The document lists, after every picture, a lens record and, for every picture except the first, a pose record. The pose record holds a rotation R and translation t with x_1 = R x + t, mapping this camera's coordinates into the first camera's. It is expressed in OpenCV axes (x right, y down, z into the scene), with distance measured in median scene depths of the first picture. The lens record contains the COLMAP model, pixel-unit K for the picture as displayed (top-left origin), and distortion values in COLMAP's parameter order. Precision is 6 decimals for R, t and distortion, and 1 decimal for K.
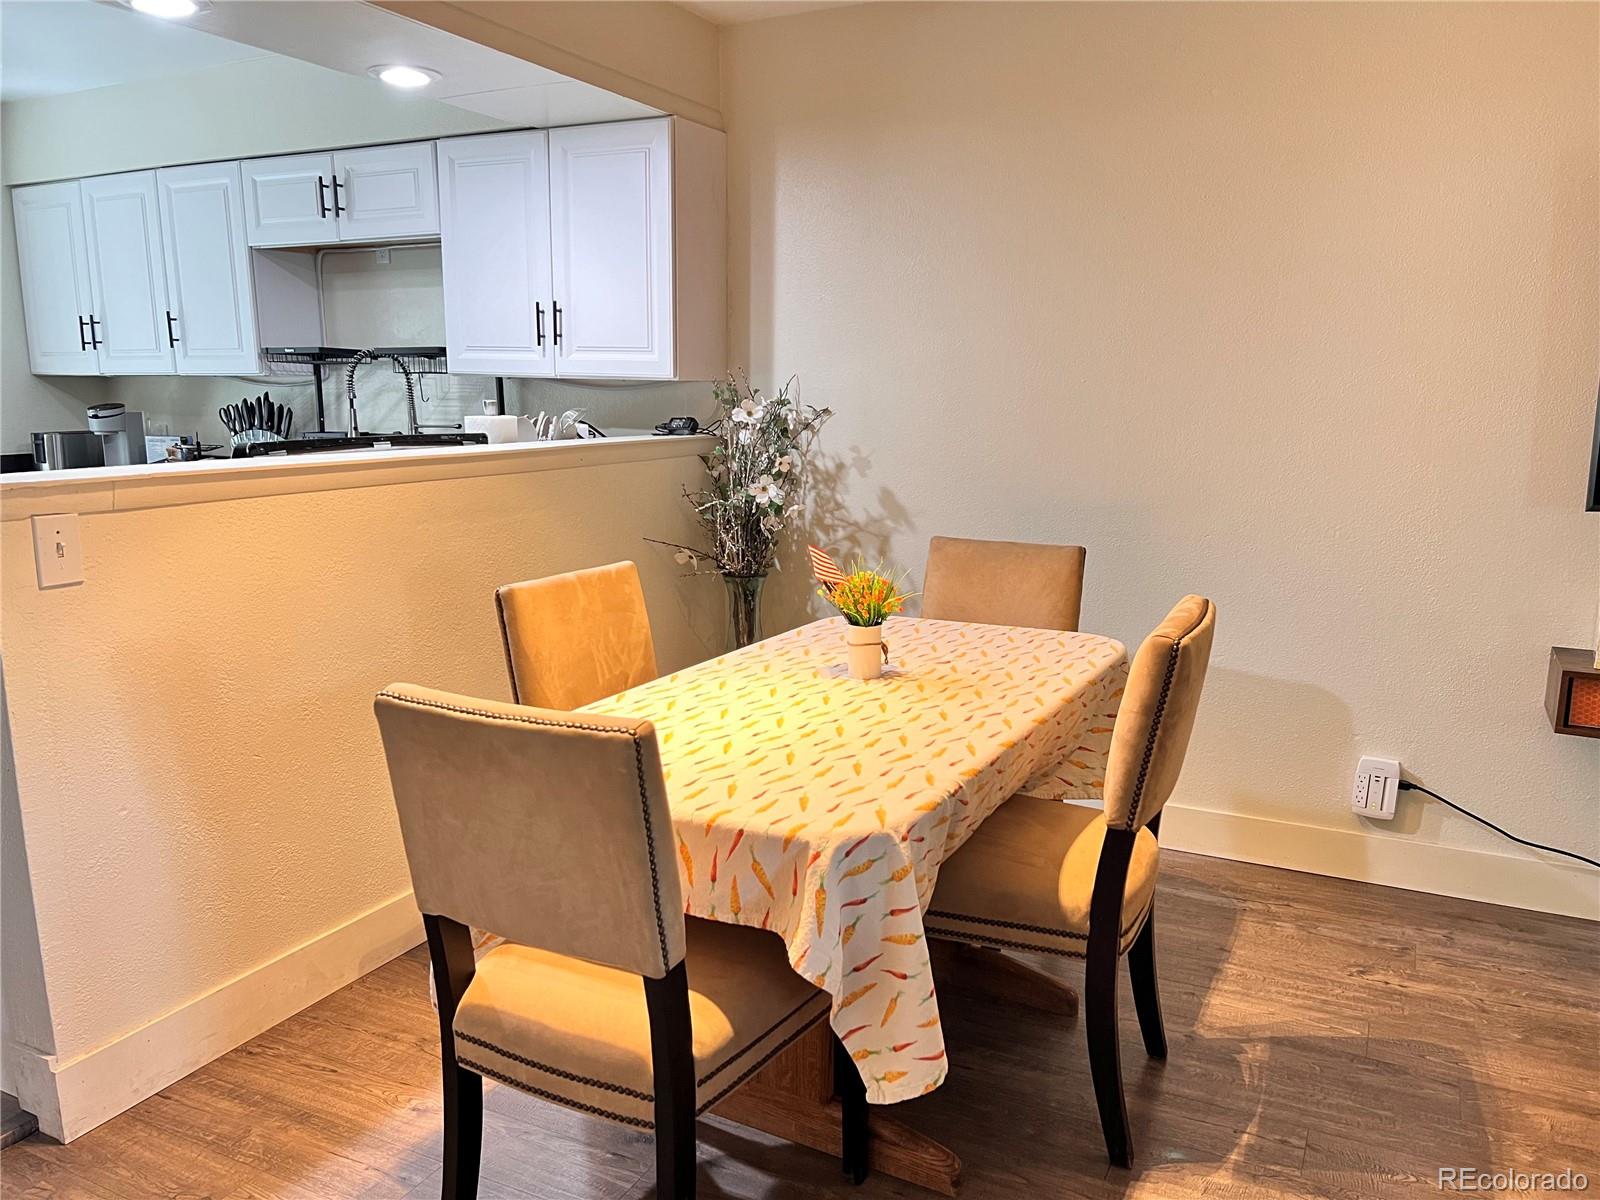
lens RADIAL K [[1215.2, 0, 790.2], [0, 1215.2, 570.0], [0, 0, 1]] dist [0.072436, -0.088555]
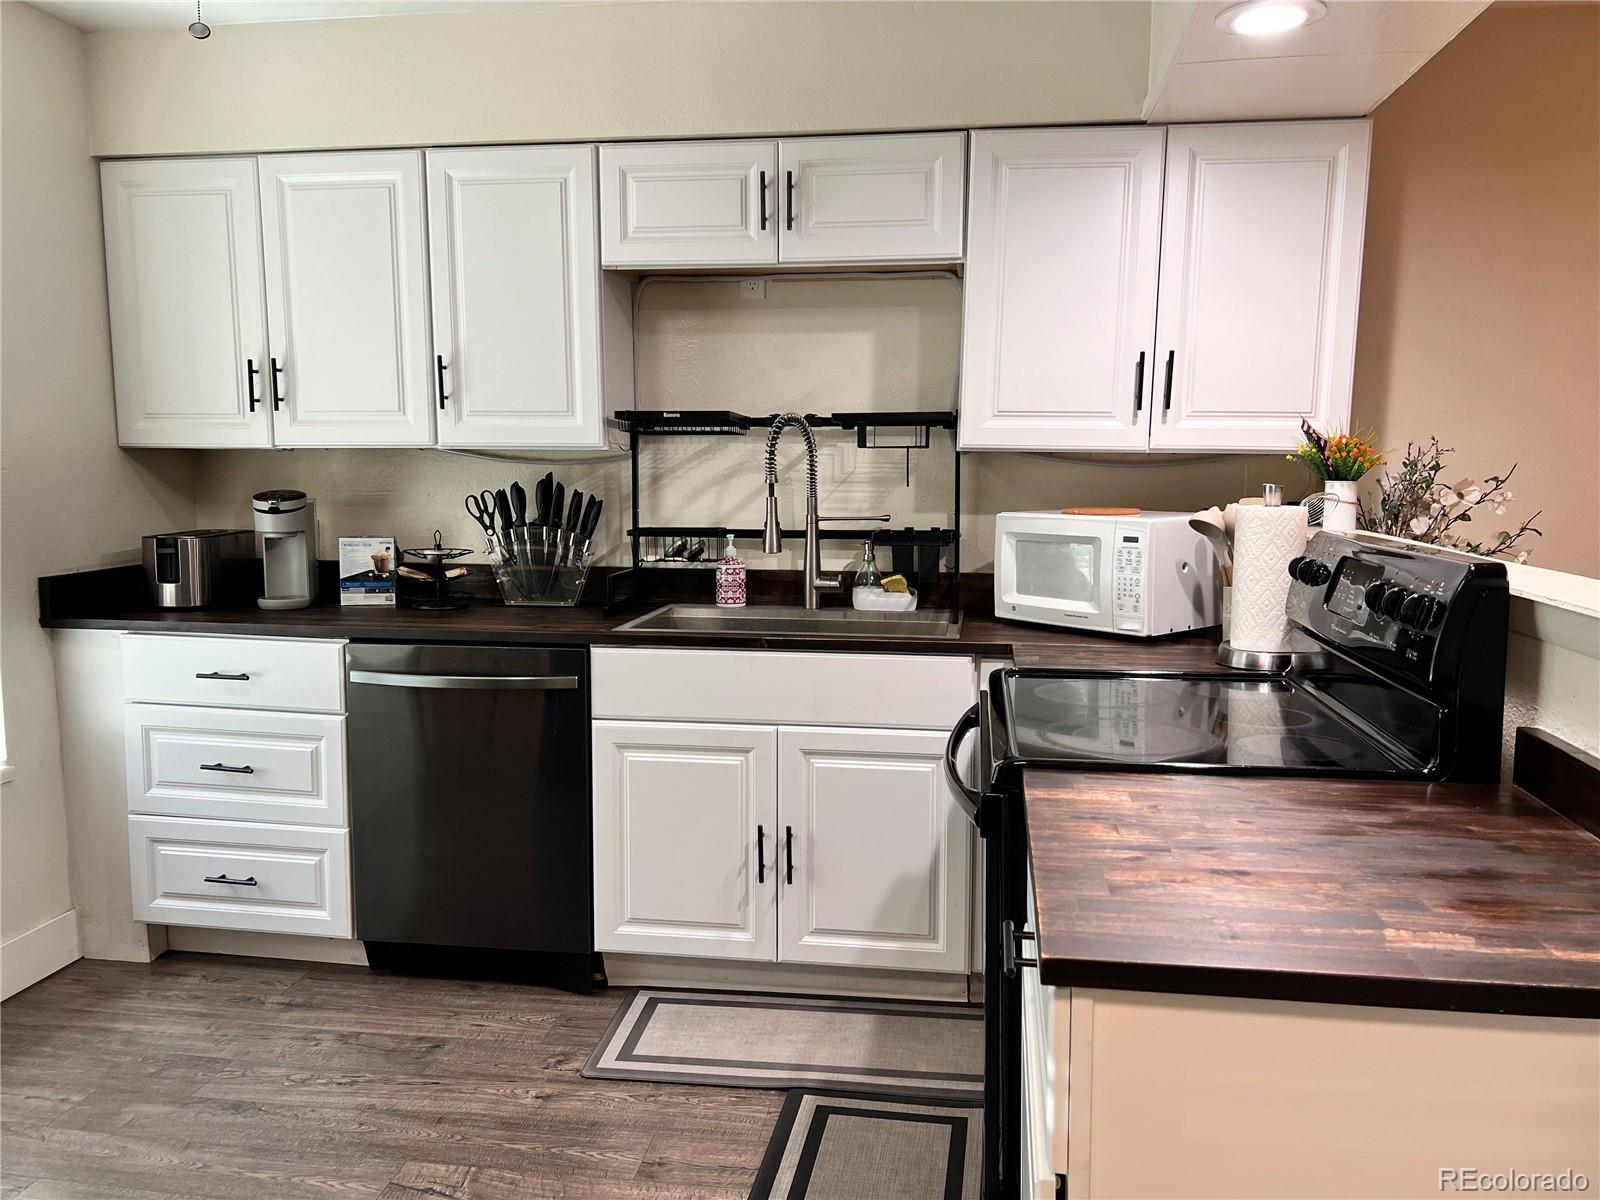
lens RADIAL K [[1261.9, 0, 800.0], [0, 1261.9, 600.0], [0, 0, 1]] dist [0.072061, -0.110379]
pose [[0.948190, -0.033717, 0.315910, -0.531254], [0.046338, 0.998396, -0.032522, -0.042420], [-0.314306, 0.045476, 0.948232, 0.272184]]
